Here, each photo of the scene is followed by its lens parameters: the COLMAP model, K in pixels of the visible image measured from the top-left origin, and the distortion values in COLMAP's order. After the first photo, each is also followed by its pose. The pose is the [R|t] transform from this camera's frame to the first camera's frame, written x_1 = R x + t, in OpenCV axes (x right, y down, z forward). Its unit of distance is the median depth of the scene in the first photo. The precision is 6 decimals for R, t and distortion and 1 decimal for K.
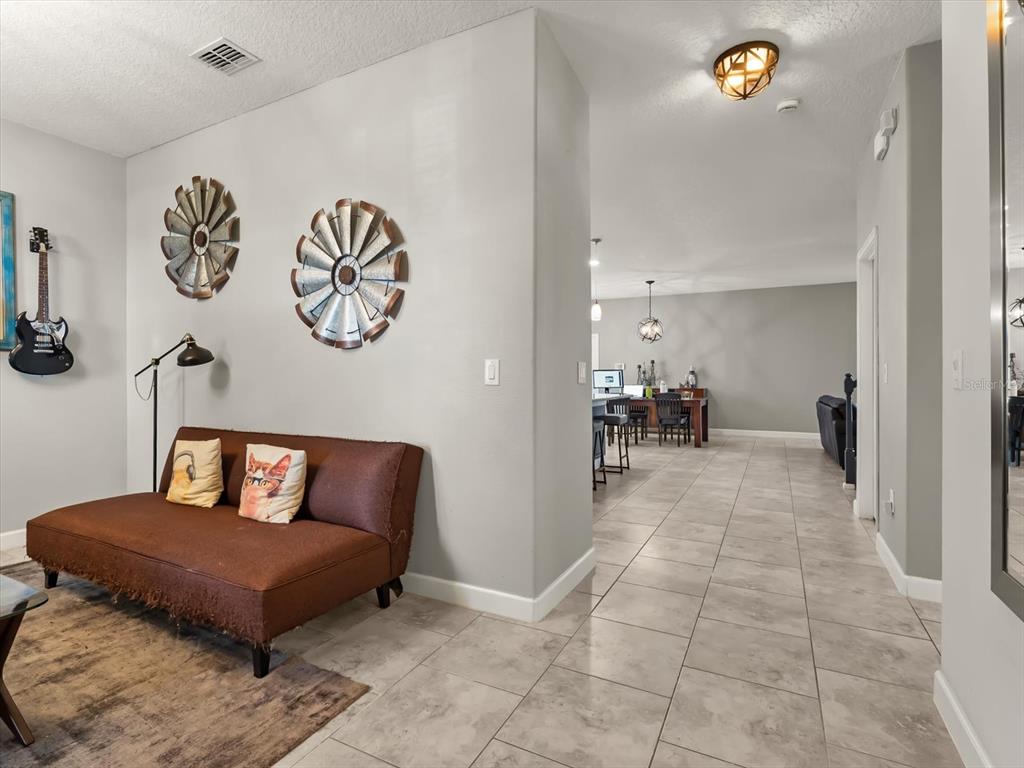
lens RADIAL K [[519.8, 0, 513.4], [0, 519.8, 373.3], [0, 0, 1]] dist [0.000117, -0.000161]
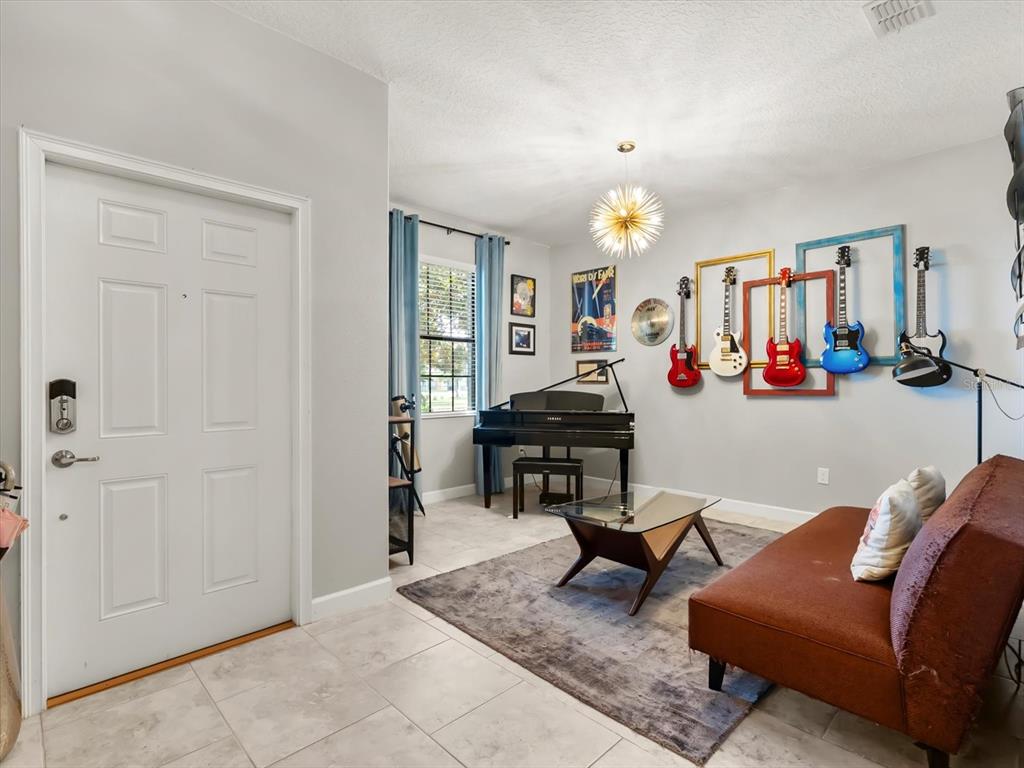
lens RADIAL K [[507.5, 0, 516.7], [0, 507.5, 387.7], [0, 0, 1]] dist [-0.000961, -0.000458]
pose [[-0.304044, 0.007039, -0.952632, 0.330071], [0.005094, 0.999970, 0.005763, -0.005613], [0.952645, -0.003100, -0.304070, 0.545549]]
